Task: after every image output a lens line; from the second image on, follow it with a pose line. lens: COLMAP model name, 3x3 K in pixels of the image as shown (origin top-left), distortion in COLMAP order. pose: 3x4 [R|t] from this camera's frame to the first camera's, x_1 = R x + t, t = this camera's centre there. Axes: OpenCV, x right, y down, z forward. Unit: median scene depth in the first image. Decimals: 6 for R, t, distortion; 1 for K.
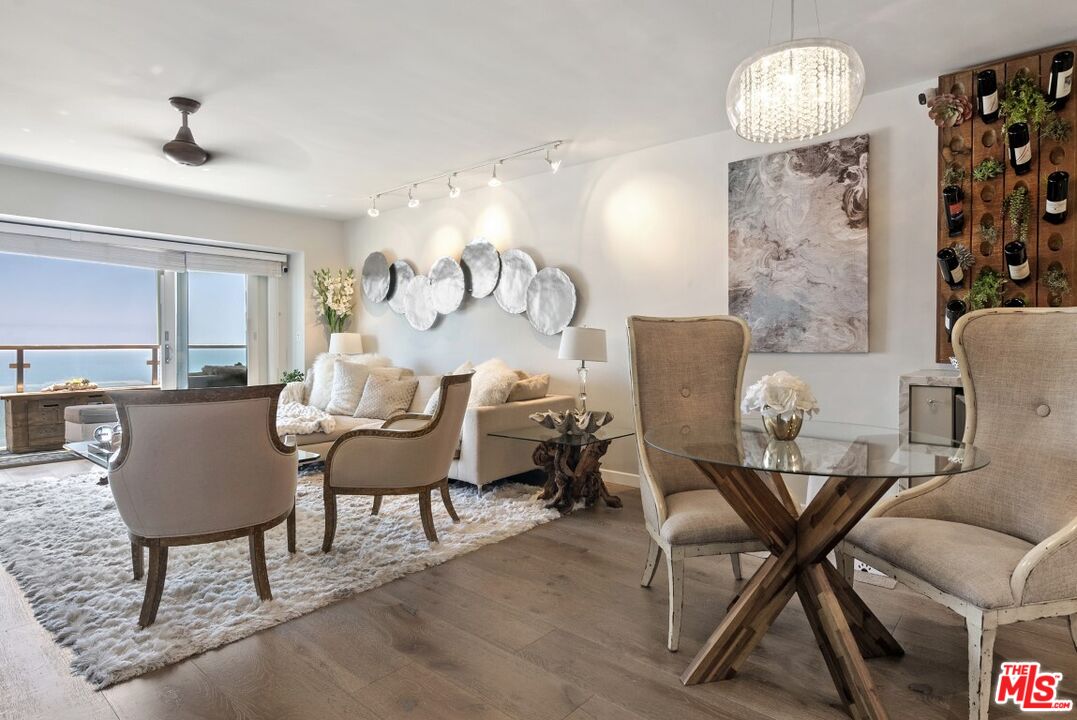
lens RADIAL K [[530.2, 0, 533.3], [0, 530.2, 353.7], [0, 0, 1]] dist [-0.001853, -0.000712]
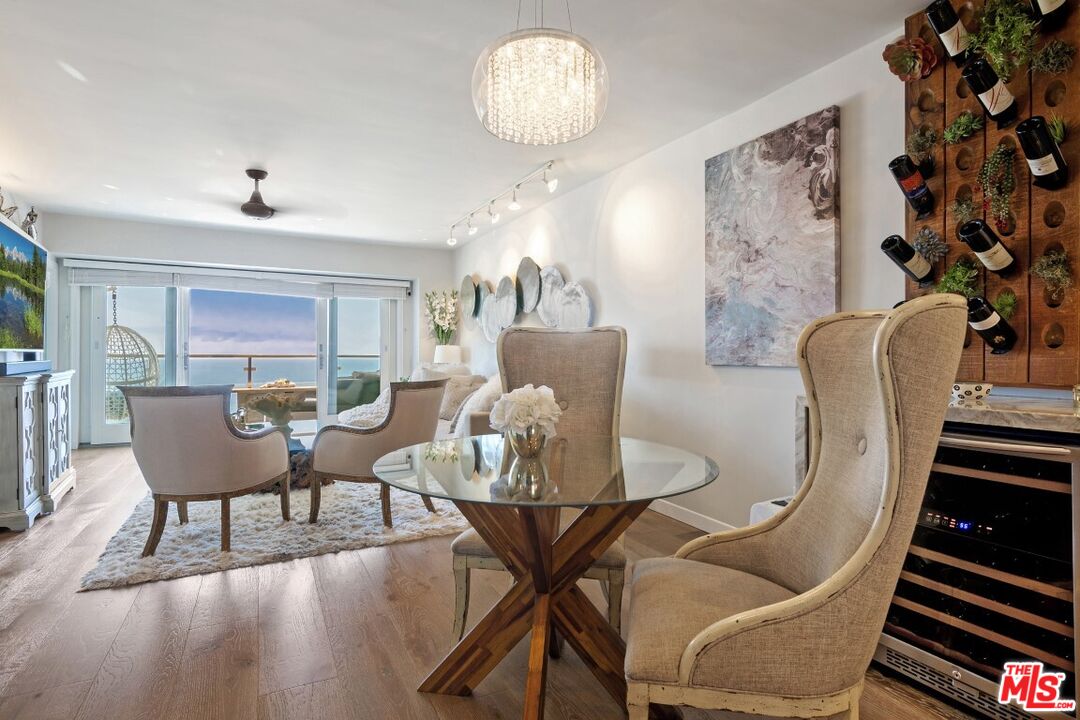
lens RADIAL K [[493.9, 0, 528.8], [0, 493.9, 359.7], [0, 0, 1]] dist [-0.004598, 0.000259]
pose [[0.931575, 0.007952, -0.363462, 0.452915], [-0.011419, 0.999907, -0.007392, -0.002673], [0.363370, 0.011036, 0.931580, 0.102743]]
